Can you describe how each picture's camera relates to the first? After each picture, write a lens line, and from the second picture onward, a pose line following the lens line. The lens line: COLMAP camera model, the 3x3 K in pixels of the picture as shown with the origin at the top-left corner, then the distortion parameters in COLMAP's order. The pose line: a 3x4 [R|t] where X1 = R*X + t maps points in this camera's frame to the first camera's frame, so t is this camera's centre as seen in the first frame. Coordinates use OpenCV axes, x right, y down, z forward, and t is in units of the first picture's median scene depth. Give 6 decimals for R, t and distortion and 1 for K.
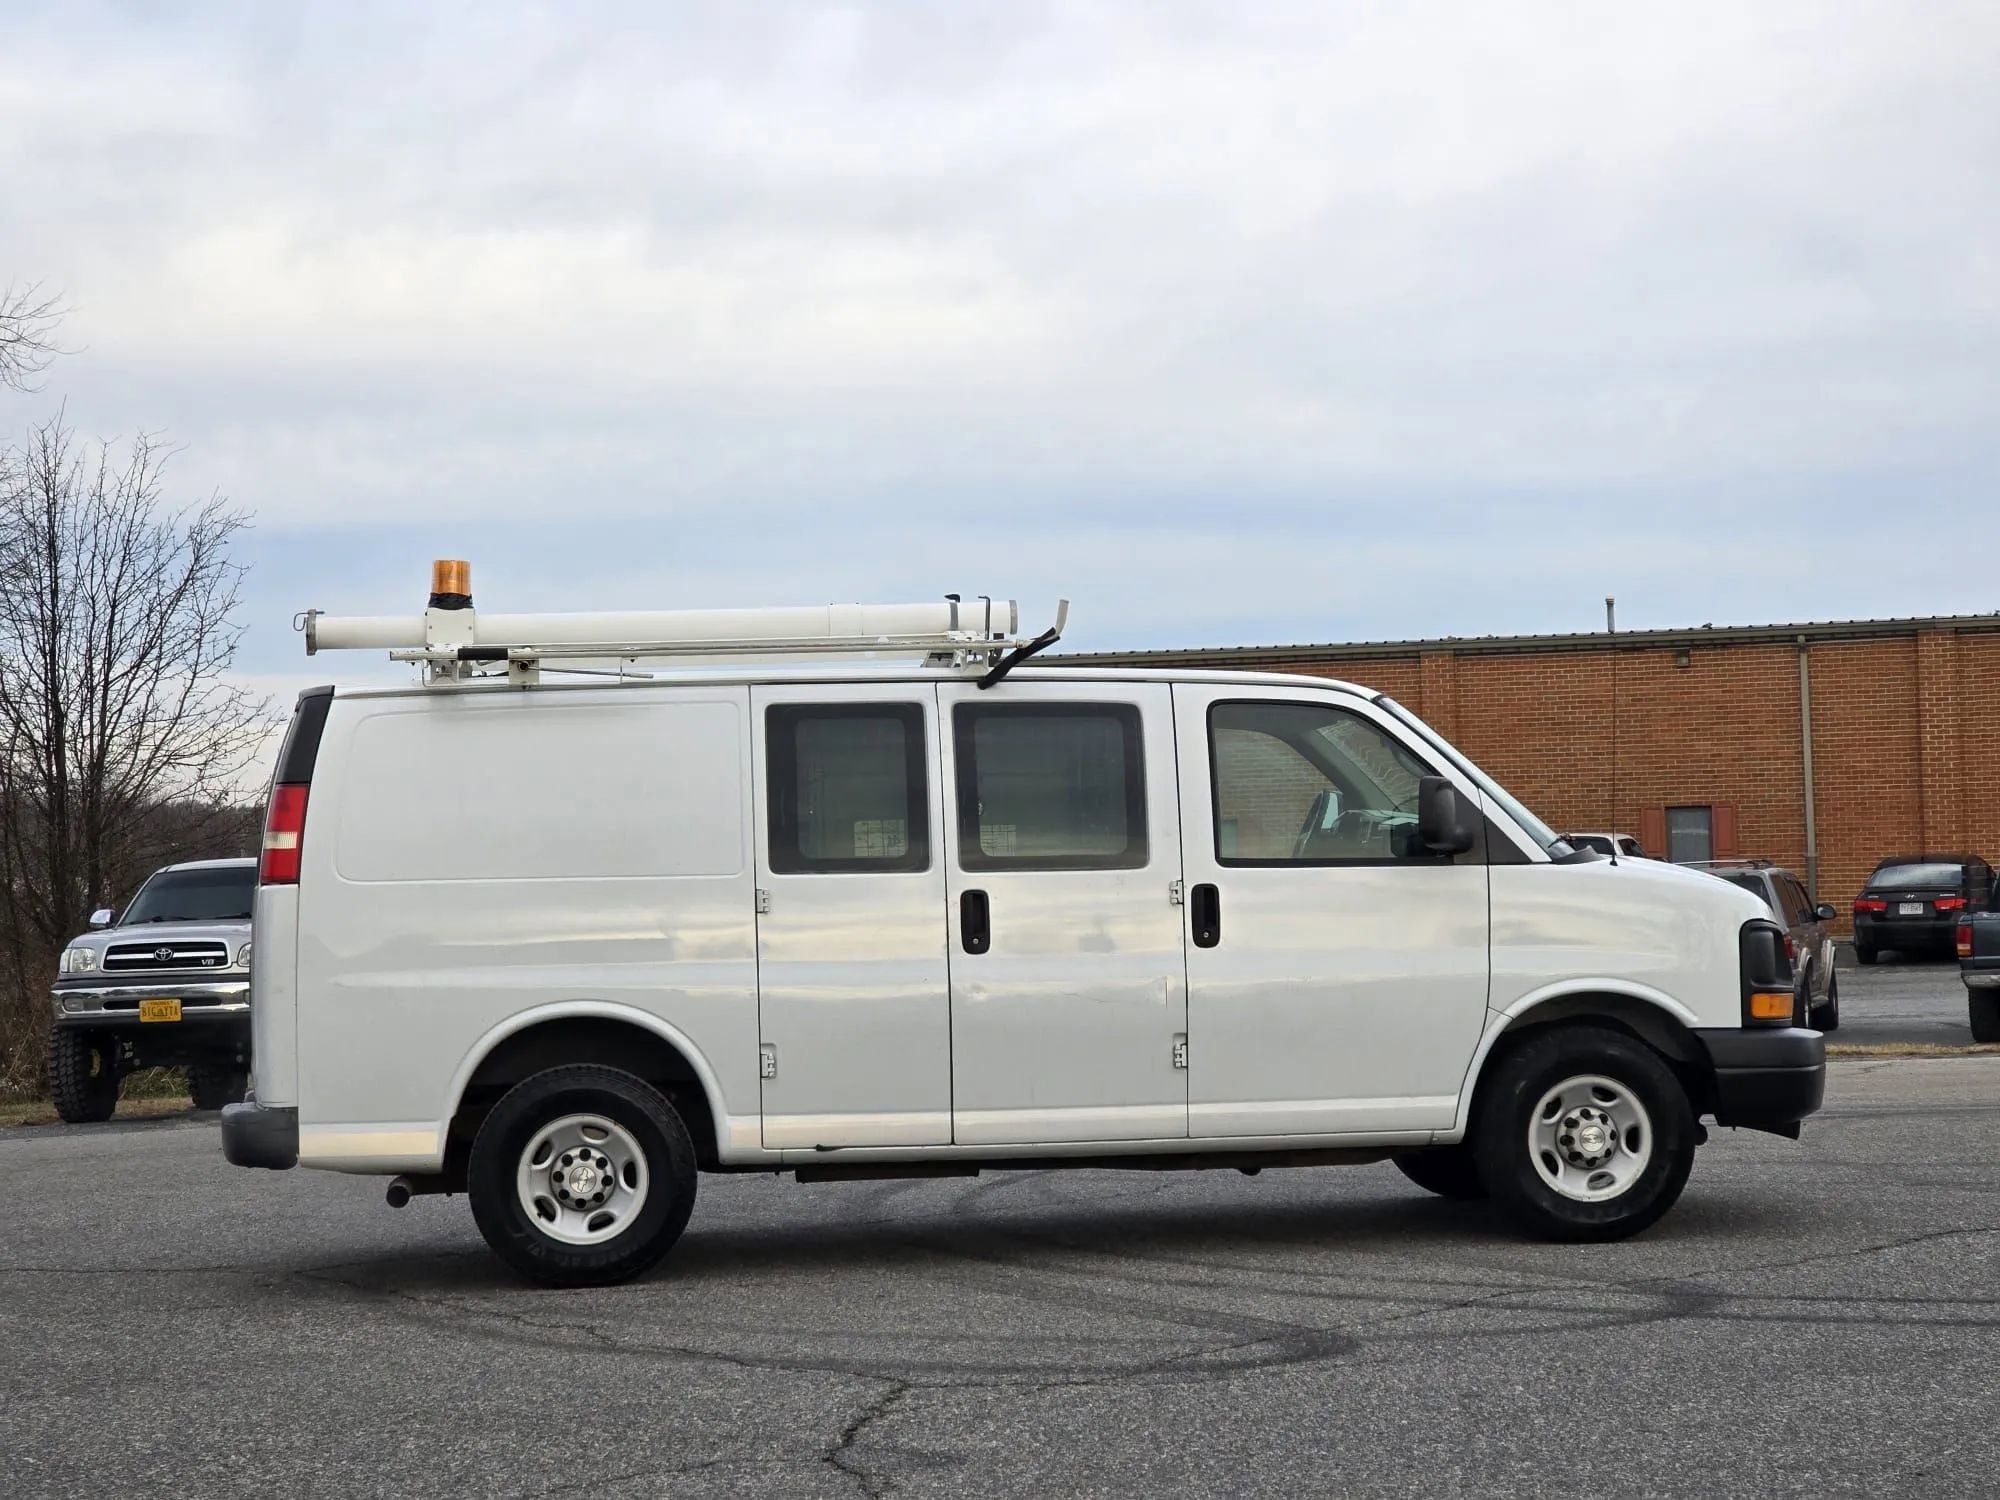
lens RADIAL K [[3740.5, 0, 1004.5], [0, 3740.5, 759.9], [0, 0, 1]] dist [-0.013180, 0.000000]
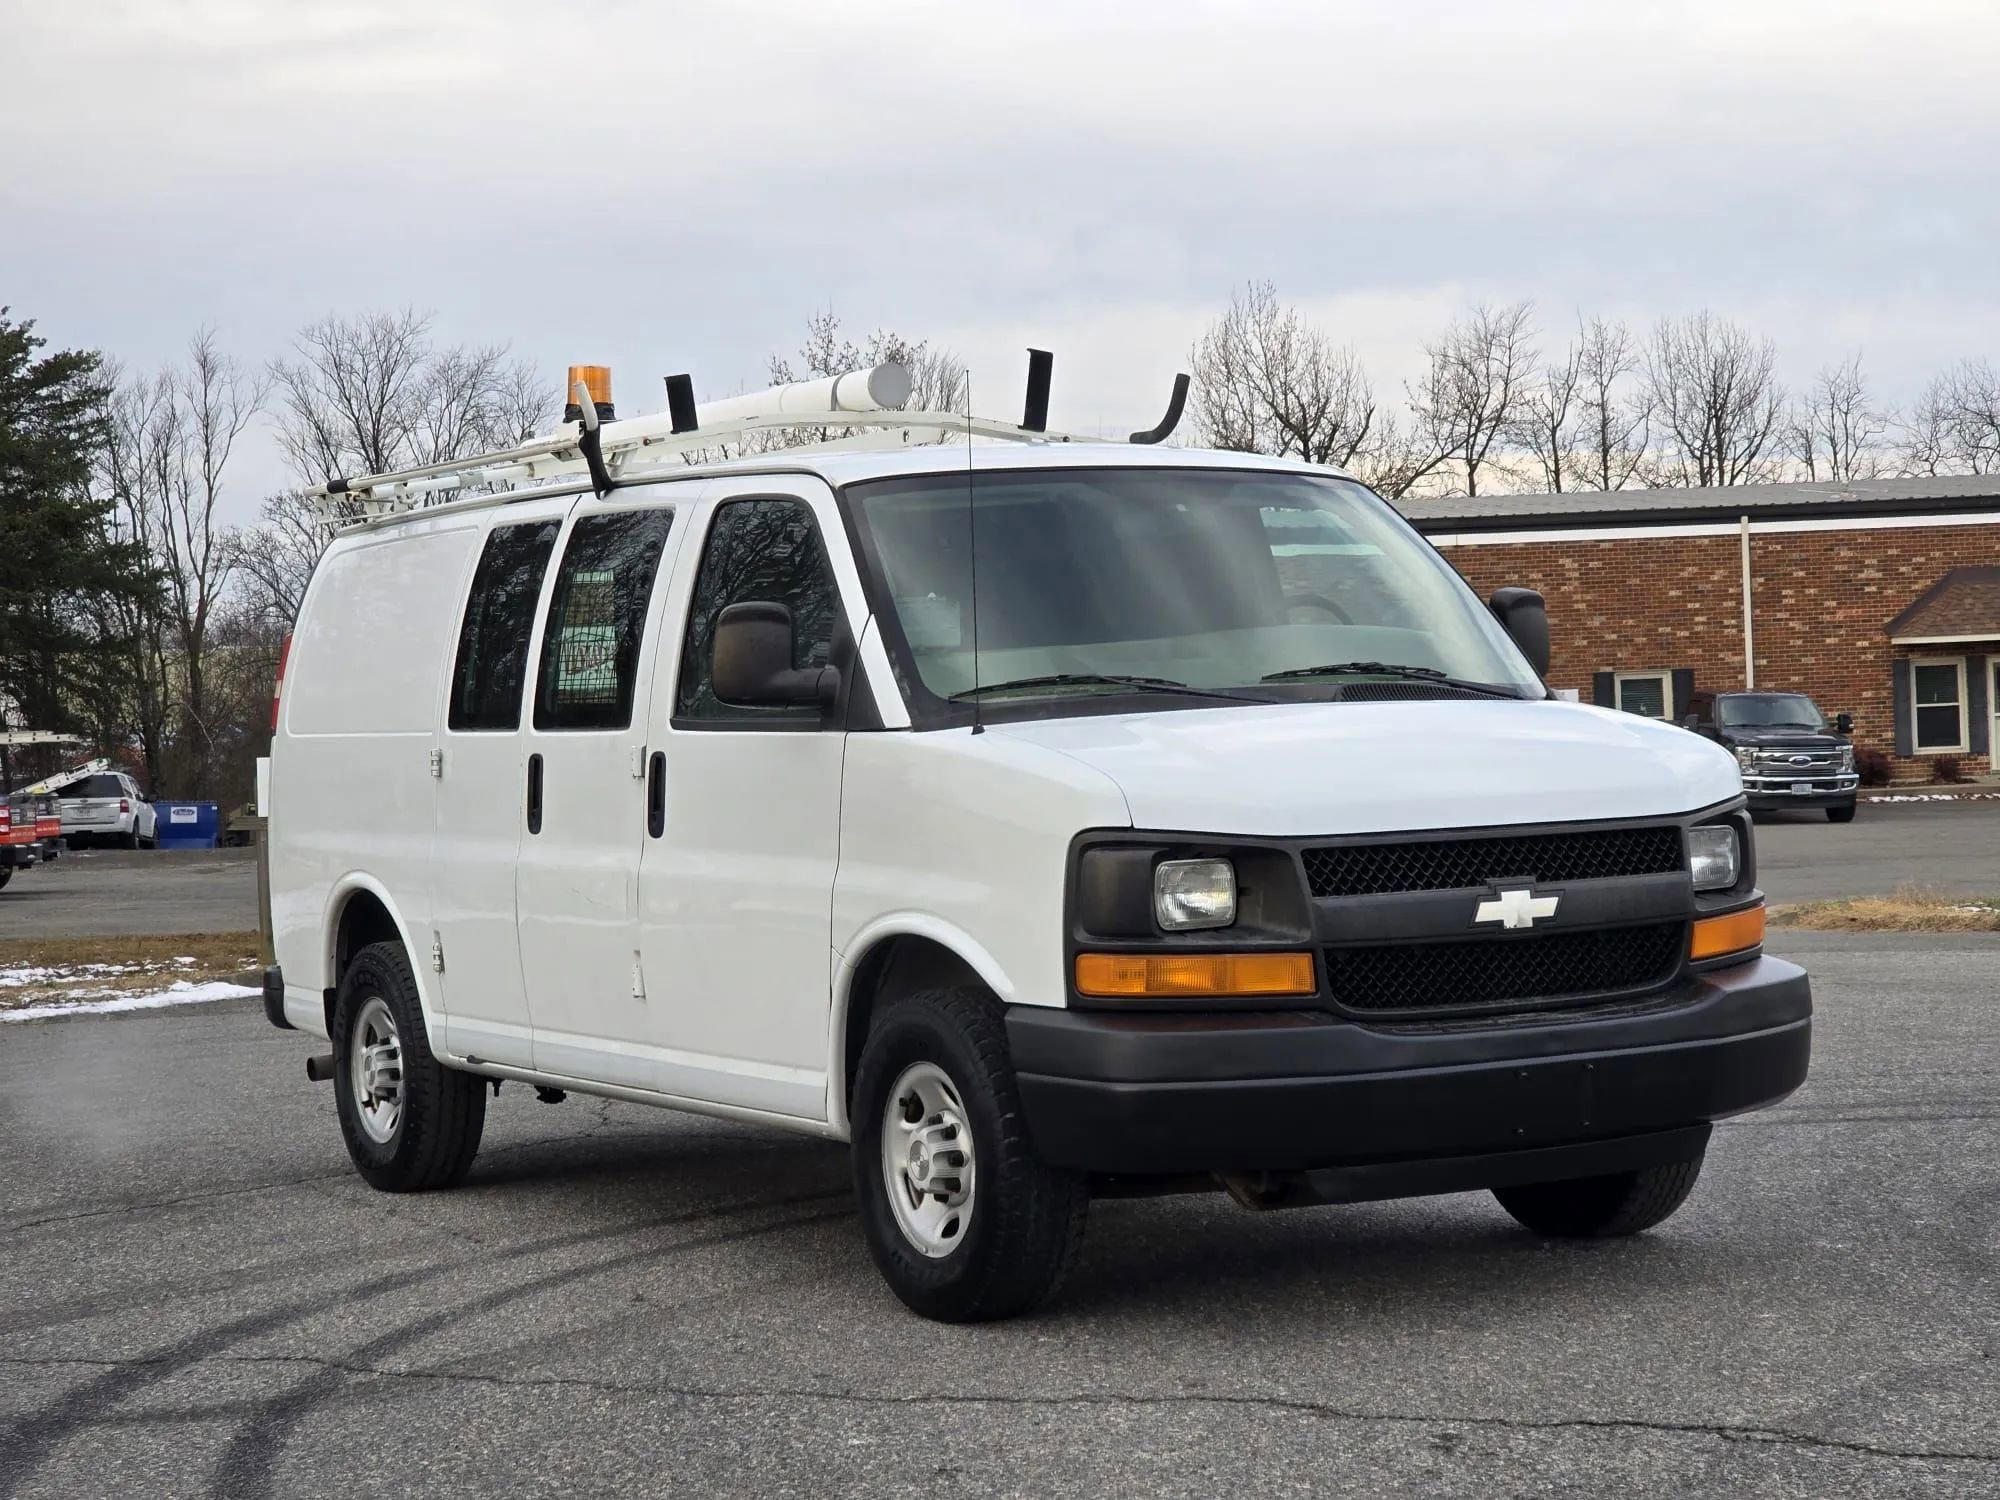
lens RADIAL K [[3740.5, 0, 1011.1], [0, 3740.5, 742.3], [0, 0, 1]] dist [-0.013180, 0.000000]
pose [[0.423345, 0.018942, -0.905771, 0.749215], [0.049003, 0.997839, 0.043771, 0.002089], [0.904643, -0.062916, 0.421501, 0.749111]]
